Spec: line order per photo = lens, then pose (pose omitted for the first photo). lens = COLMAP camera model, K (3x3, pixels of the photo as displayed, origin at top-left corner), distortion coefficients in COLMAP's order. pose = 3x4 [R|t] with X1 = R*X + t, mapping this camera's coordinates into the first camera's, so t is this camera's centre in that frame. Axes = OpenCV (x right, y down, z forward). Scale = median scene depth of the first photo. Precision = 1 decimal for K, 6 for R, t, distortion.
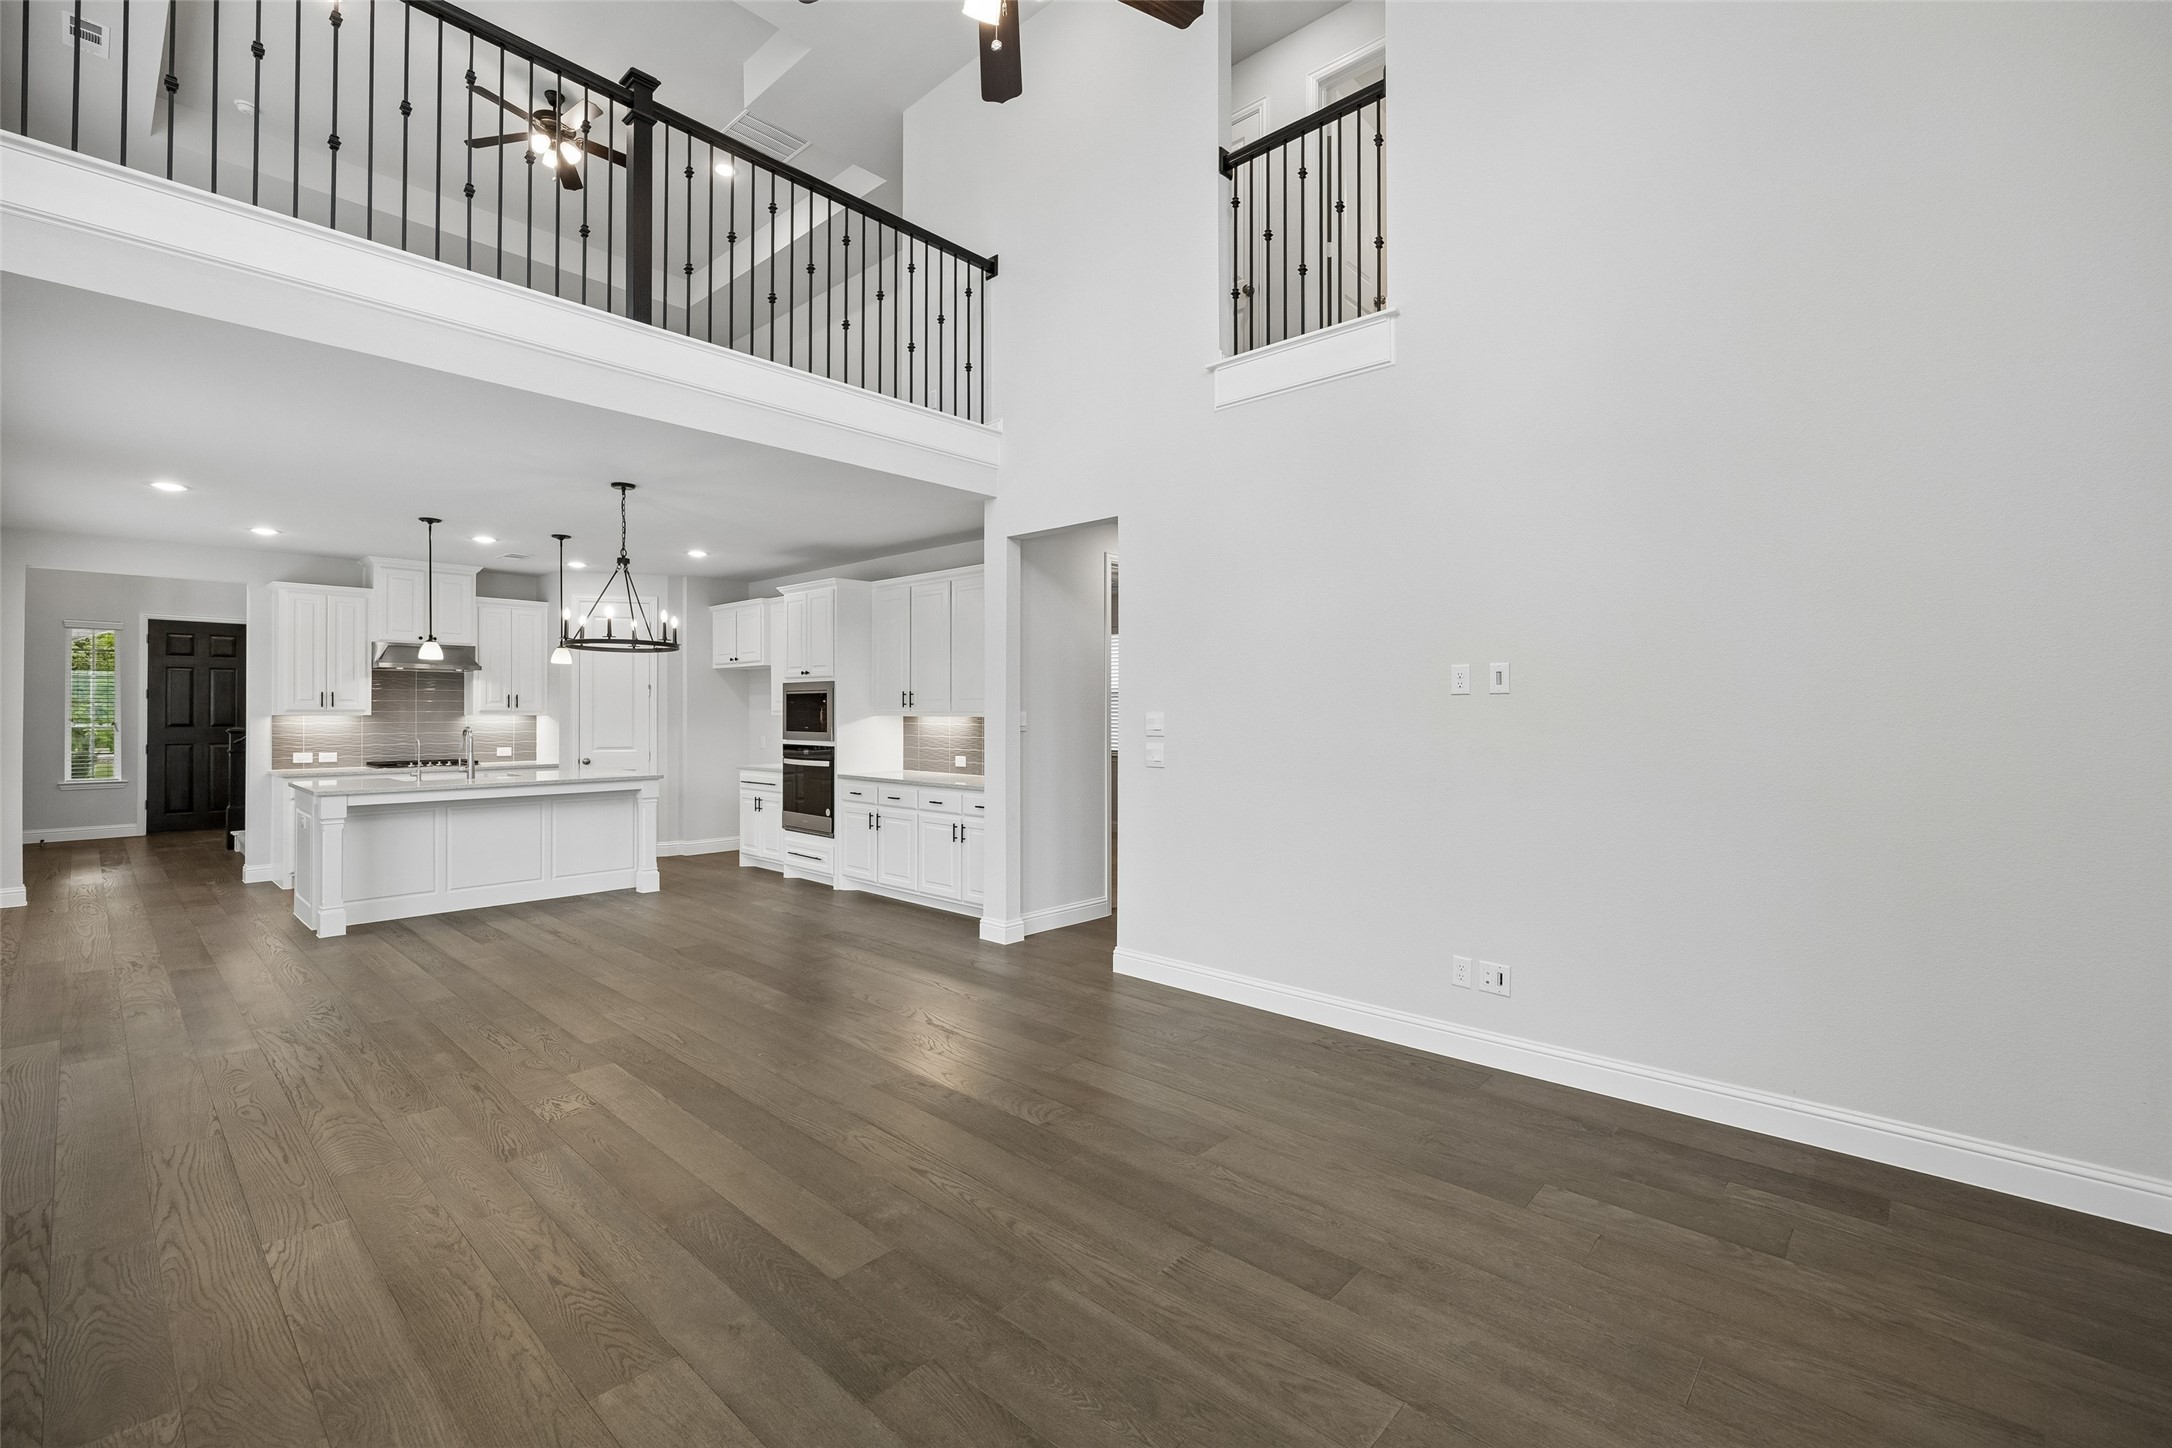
lens RADIAL K [[966.2, 0, 1092.6], [0, 966.2, 704.0], [0, 0, 1]] dist [0.011934, -0.003418]
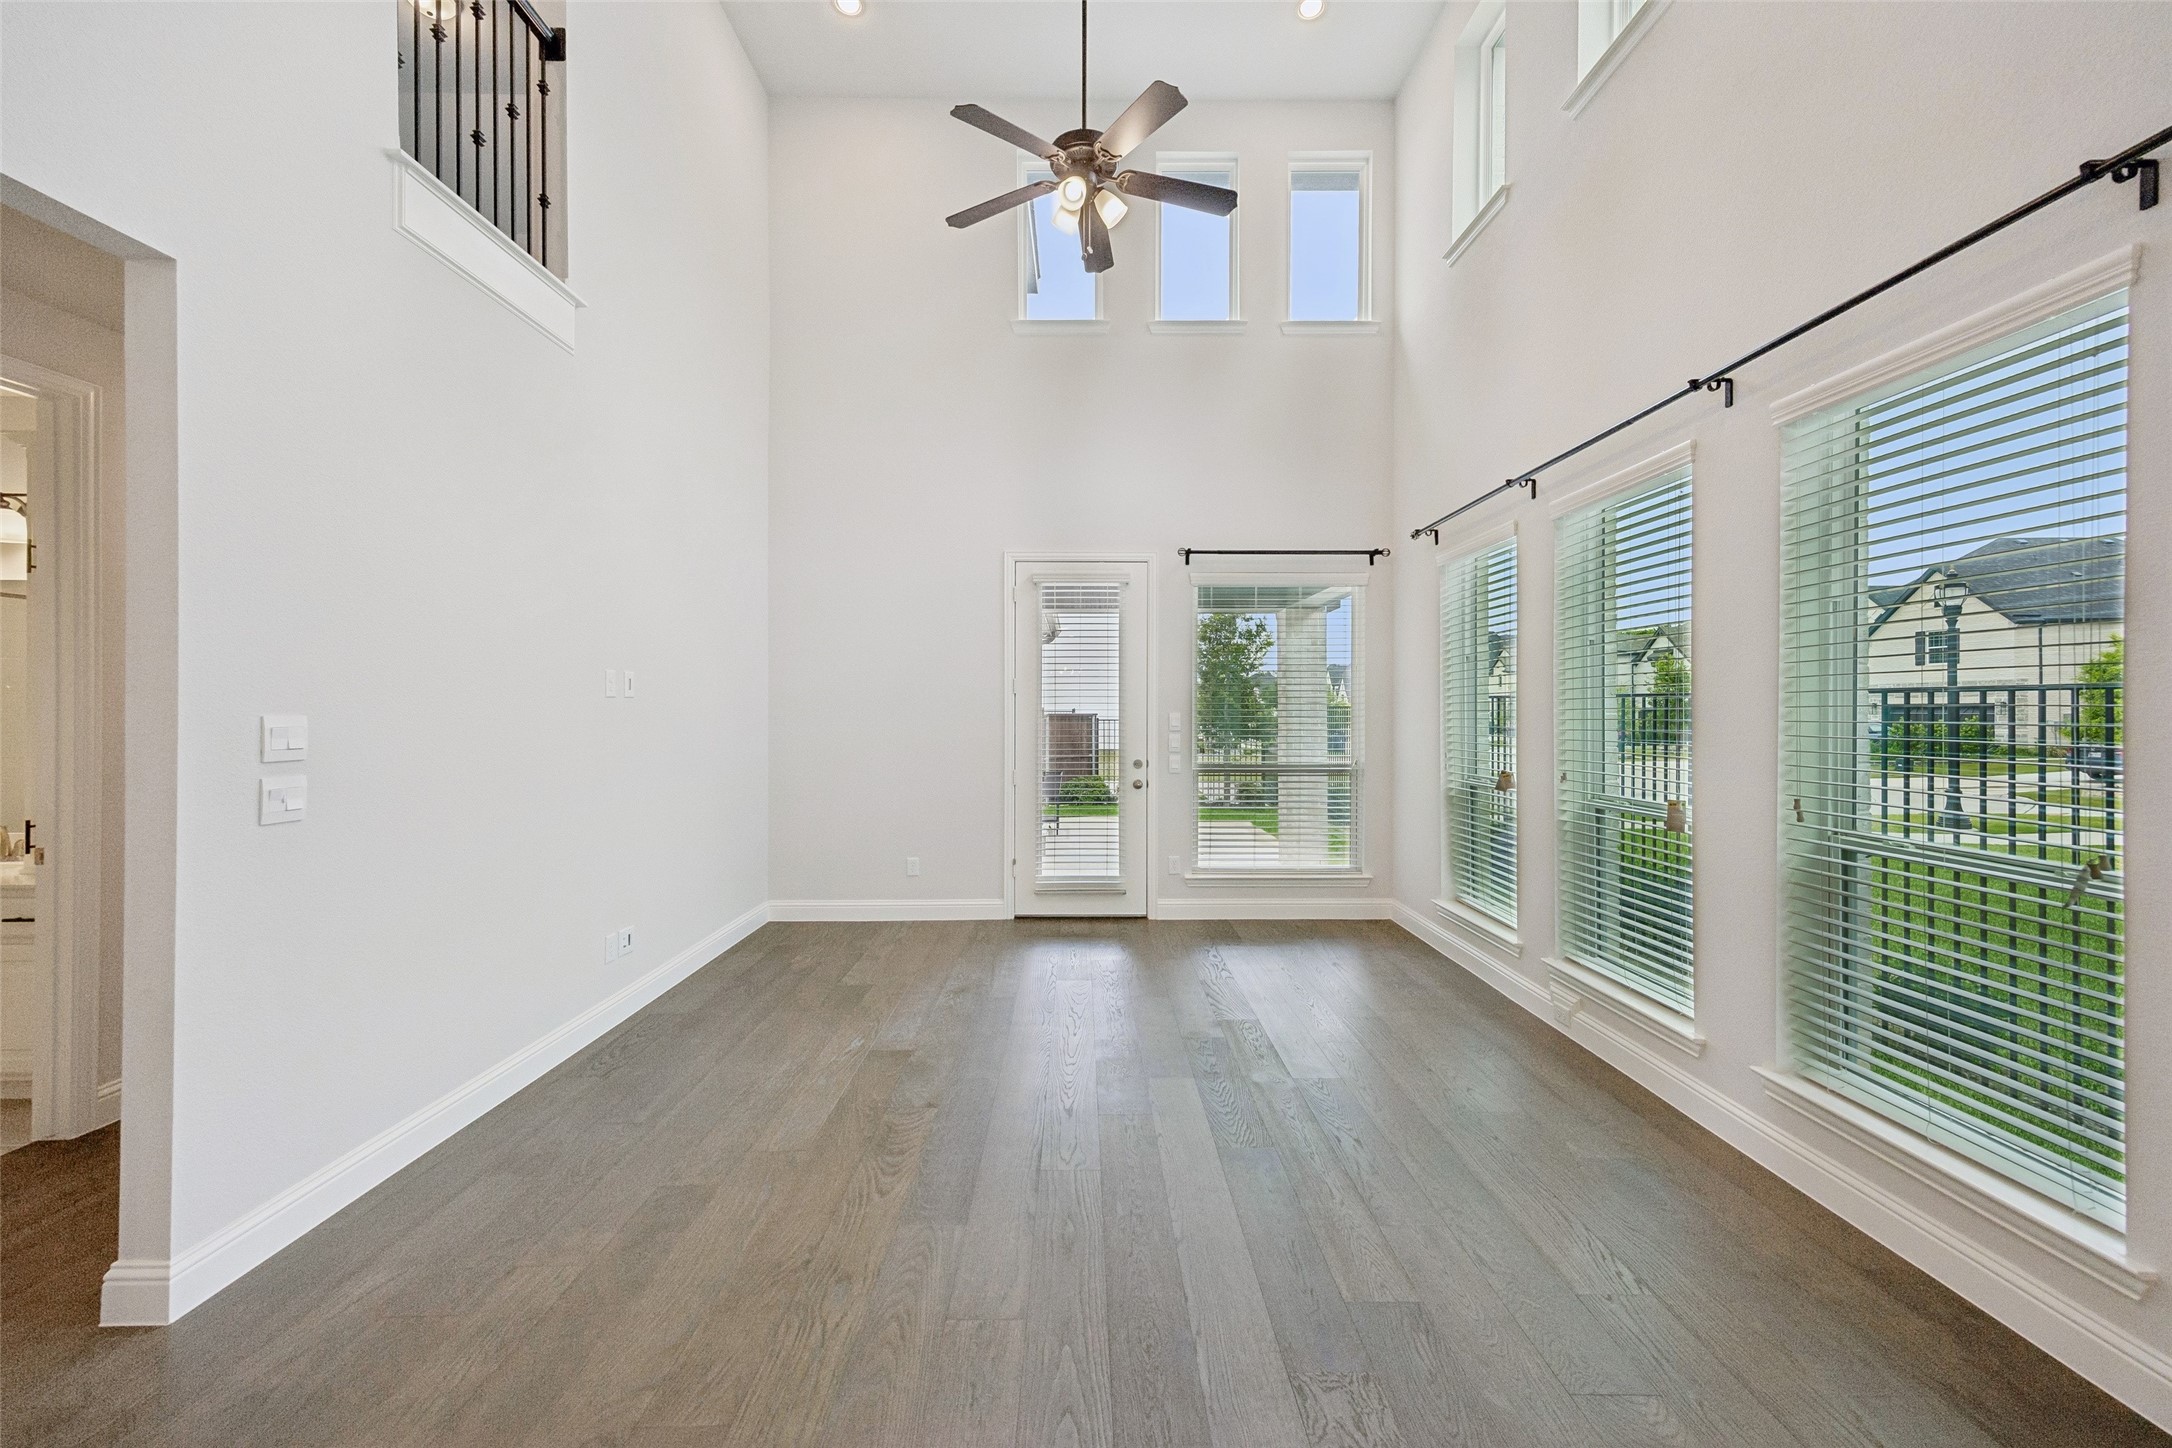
lens RADIAL K [[863.0, 0, 1075.7], [0, 863.0, 718.1], [0, 0, 1]] dist [0.002024, -0.000025]
pose [[-0.675912, -0.009080, 0.736926, -0.342916], [-0.008711, 0.999953, 0.004331, 0.002059], [-0.736931, -0.003492, -0.675959, 0.621659]]
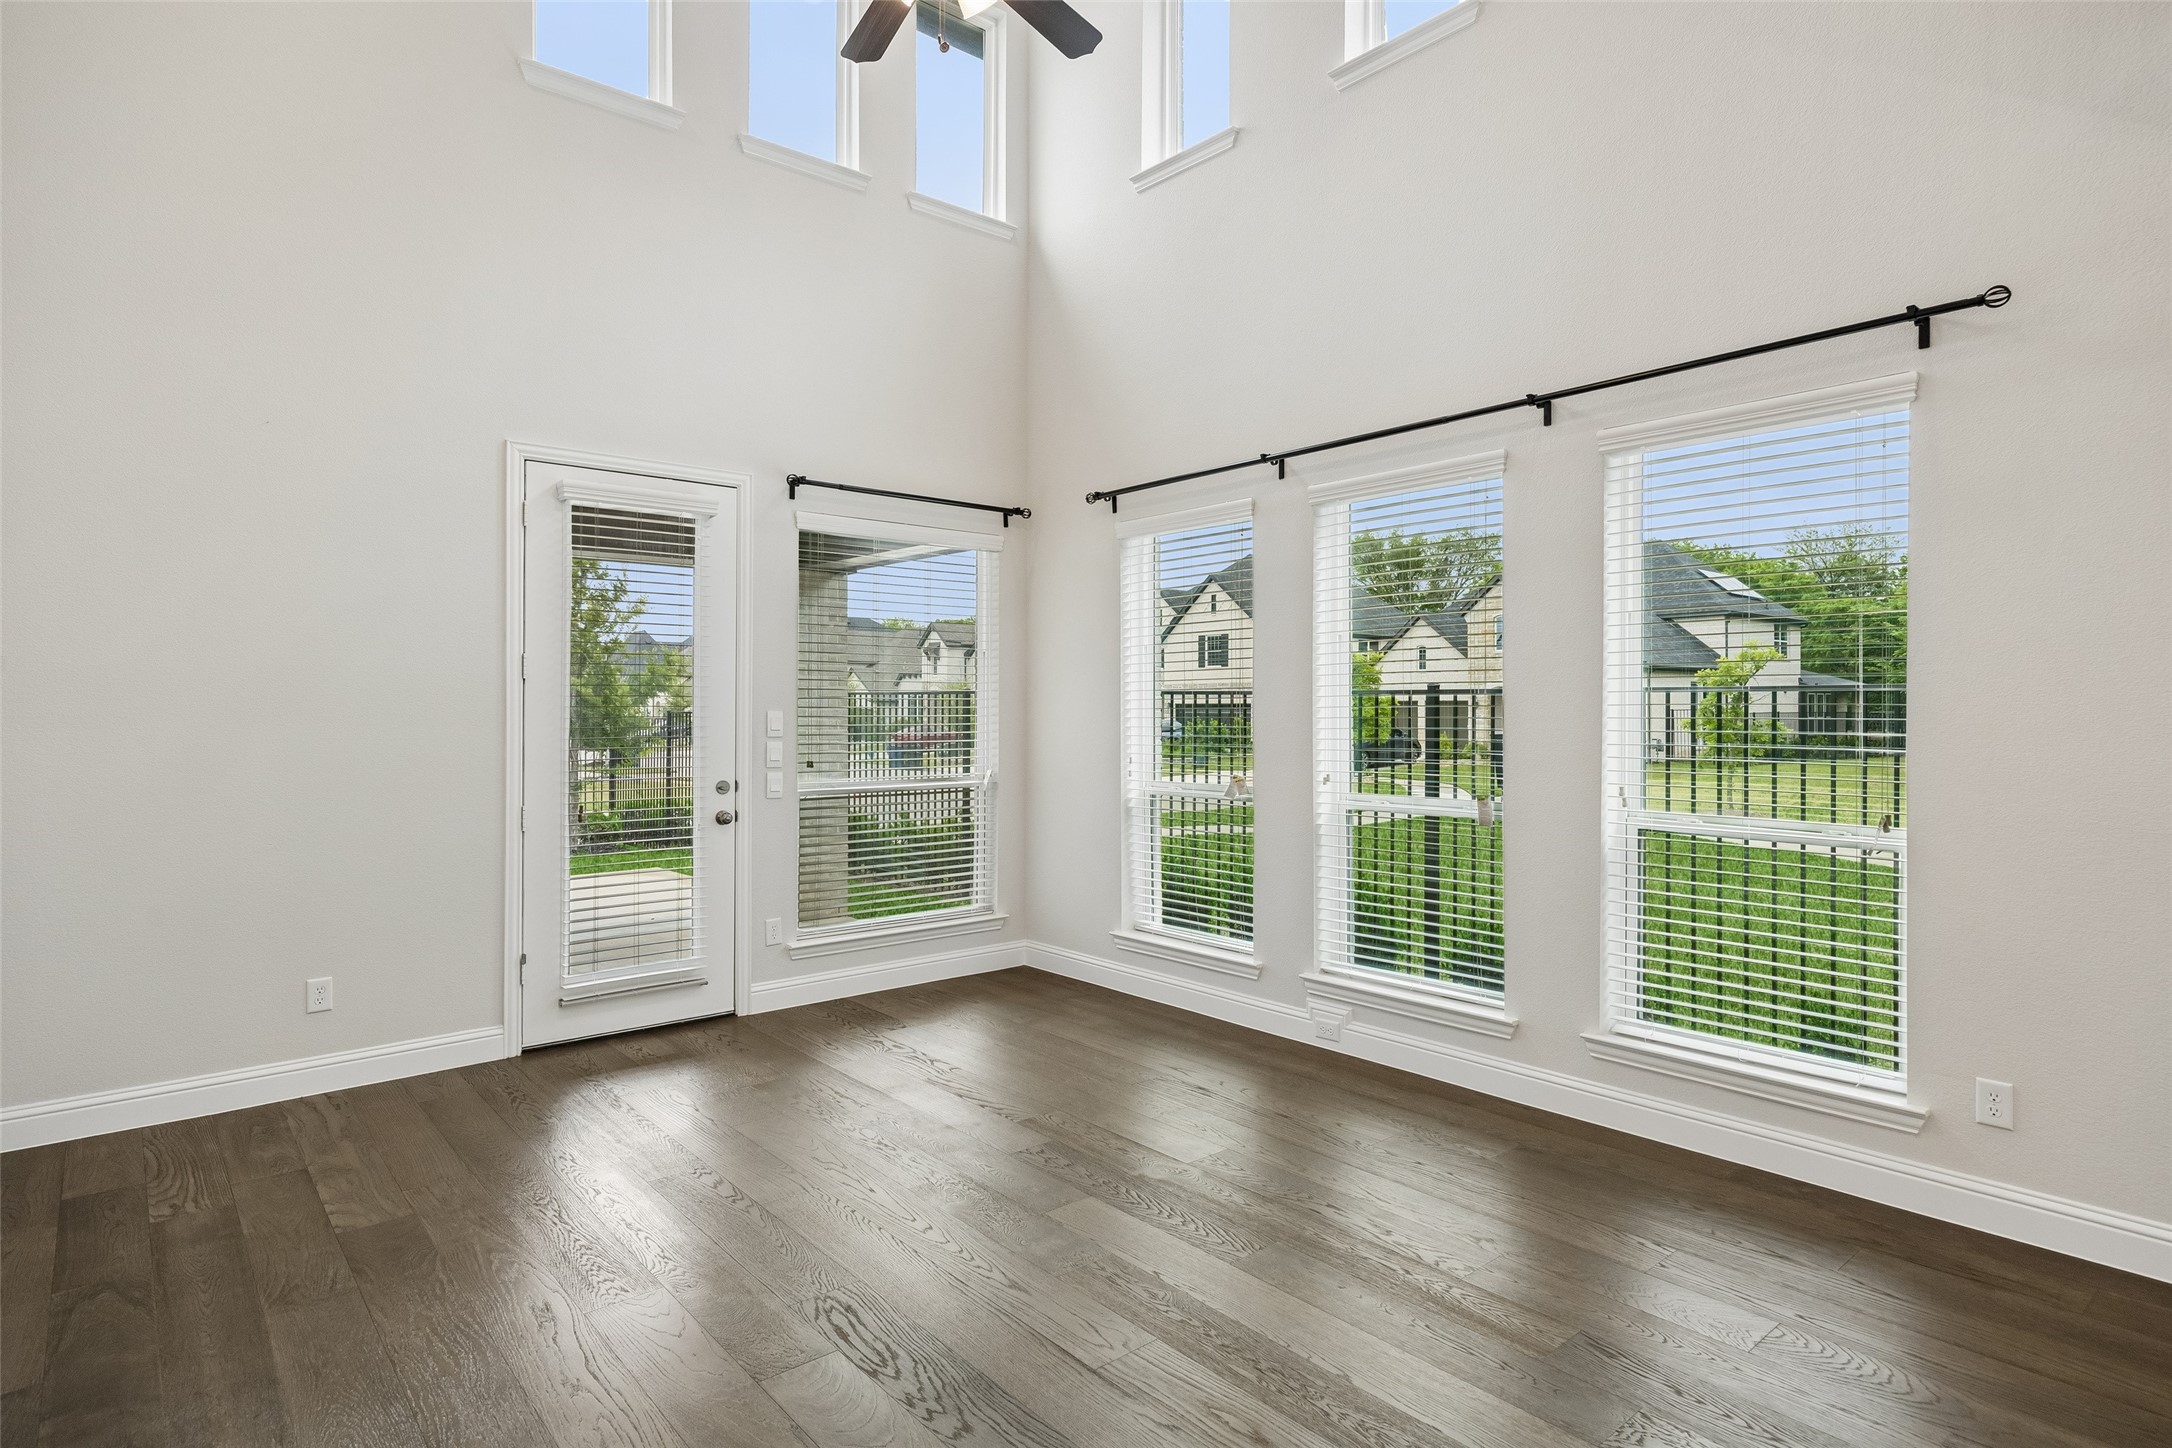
lens RADIAL K [[1157.0, 0, 1086.7], [0, 1157.0, 705.2], [0, 0, 1]] dist [0.004196, 0.001161]
pose [[-0.992494, -0.003431, 0.122247, -0.115357], [-0.005104, 0.999898, -0.013375, 0.005196], [-0.122189, -0.013899, -0.992410, 0.719370]]
